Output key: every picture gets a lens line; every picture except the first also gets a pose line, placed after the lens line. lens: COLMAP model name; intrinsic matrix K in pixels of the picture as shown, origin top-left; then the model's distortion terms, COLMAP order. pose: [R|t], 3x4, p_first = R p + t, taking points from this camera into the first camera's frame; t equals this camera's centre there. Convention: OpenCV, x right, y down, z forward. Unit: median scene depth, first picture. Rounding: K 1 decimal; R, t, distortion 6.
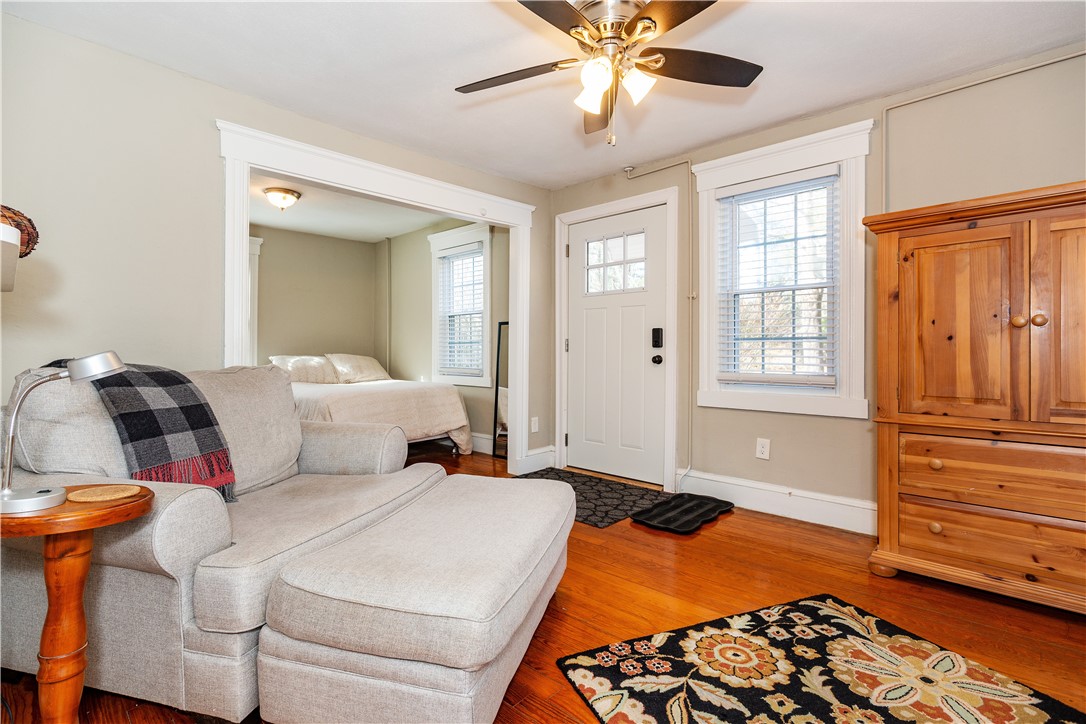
lens RADIAL K [[507.8, 0, 543.0], [0, 507.8, 362.0], [0, 0, 1]] dist [0.002082, 0.000848]
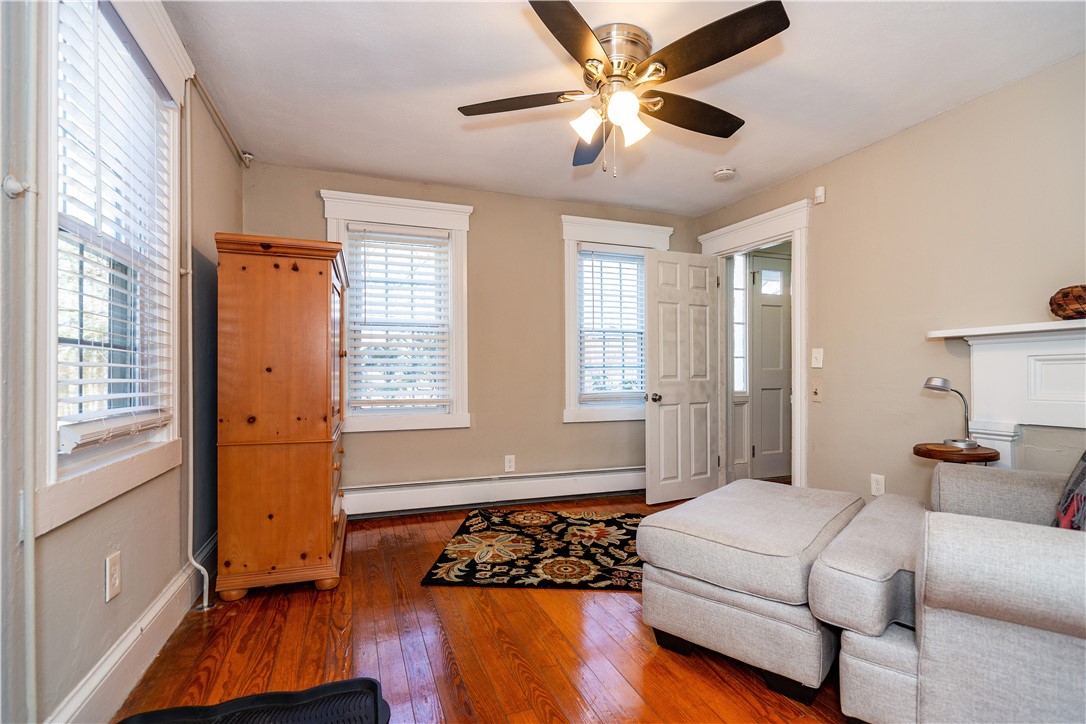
lens RADIAL K [[507.8, 0, 543.0], [0, 507.8, 362.0], [0, 0, 1]] dist [0.002082, 0.000848]
pose [[-0.892843, 0.000413, 0.450368, -0.249747], [-0.003627, 0.999961, -0.008107, -0.039650], [-0.450354, -0.008872, -0.892806, 2.373373]]
